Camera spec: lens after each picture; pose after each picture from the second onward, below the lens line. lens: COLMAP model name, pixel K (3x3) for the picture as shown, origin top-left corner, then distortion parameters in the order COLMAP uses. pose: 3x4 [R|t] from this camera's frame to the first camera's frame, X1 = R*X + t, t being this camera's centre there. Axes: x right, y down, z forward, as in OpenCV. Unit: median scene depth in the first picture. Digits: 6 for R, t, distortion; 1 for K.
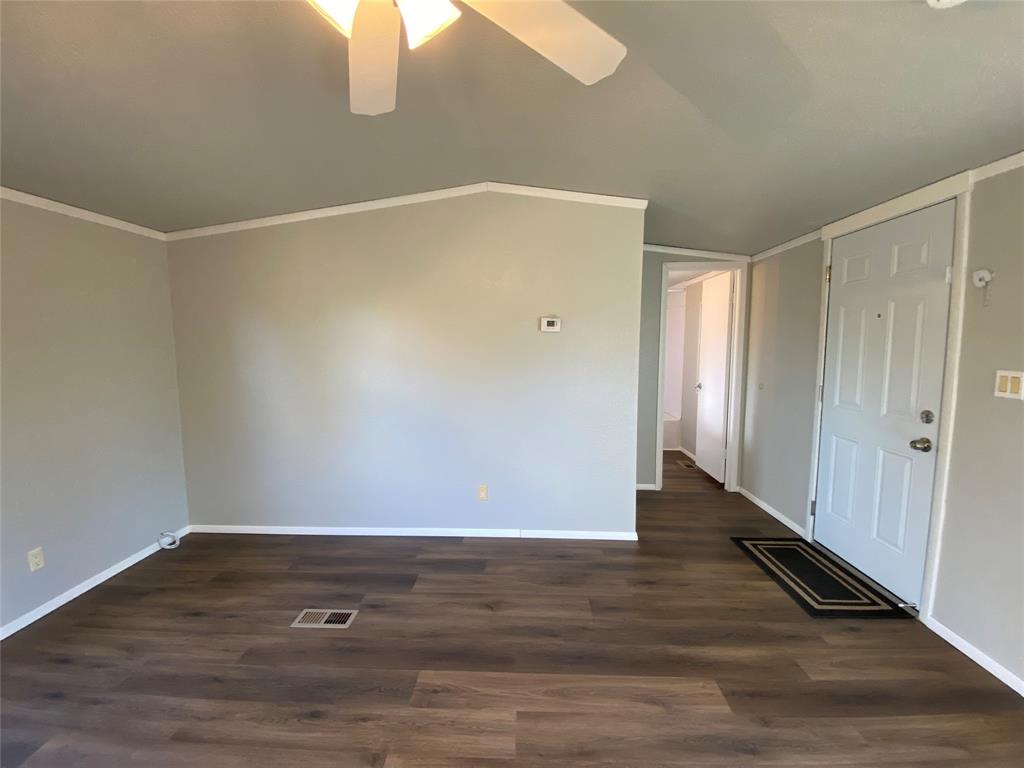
lens RADIAL K [[416.0, 0, 512.7], [0, 416.0, 379.4], [0, 0, 1]] dist [0.000352, -0.012822]
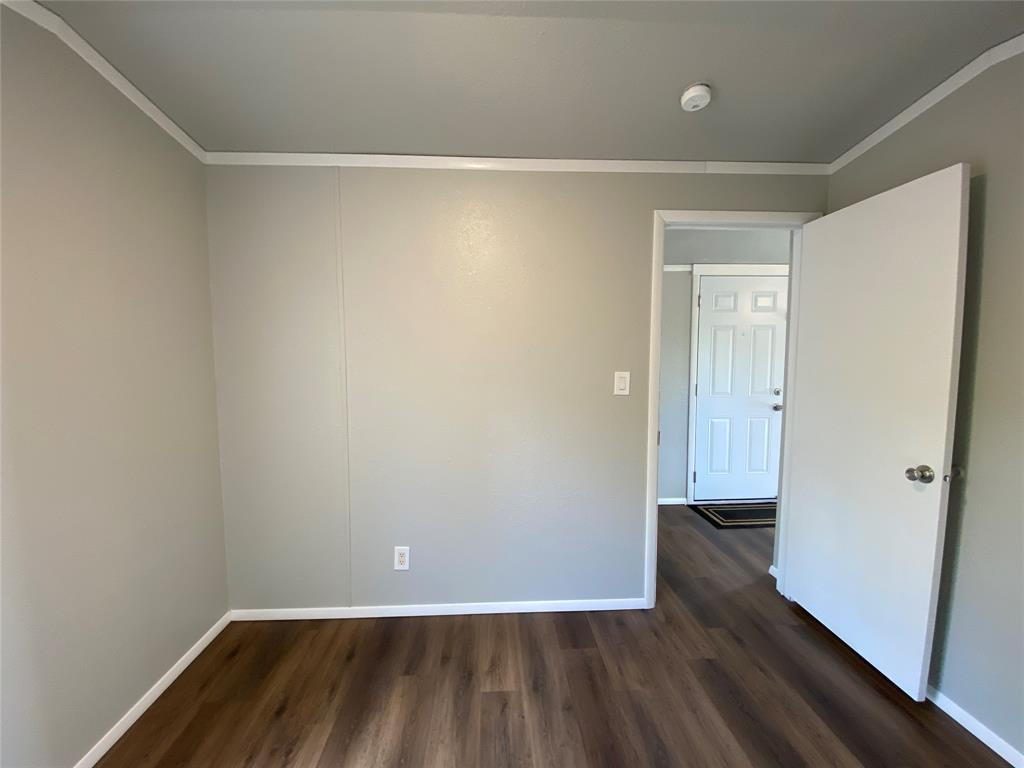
lens RADIAL K [[413.5, 0, 509.2], [0, 413.5, 383.1], [0, 0, 1]] dist [0.018701, -0.019457]
pose [[-0.088175, -0.064770, 0.993997, -0.664776], [0.092872, 0.993003, 0.072944, -0.178409], [-0.991766, 0.098746, -0.081543, 2.150003]]
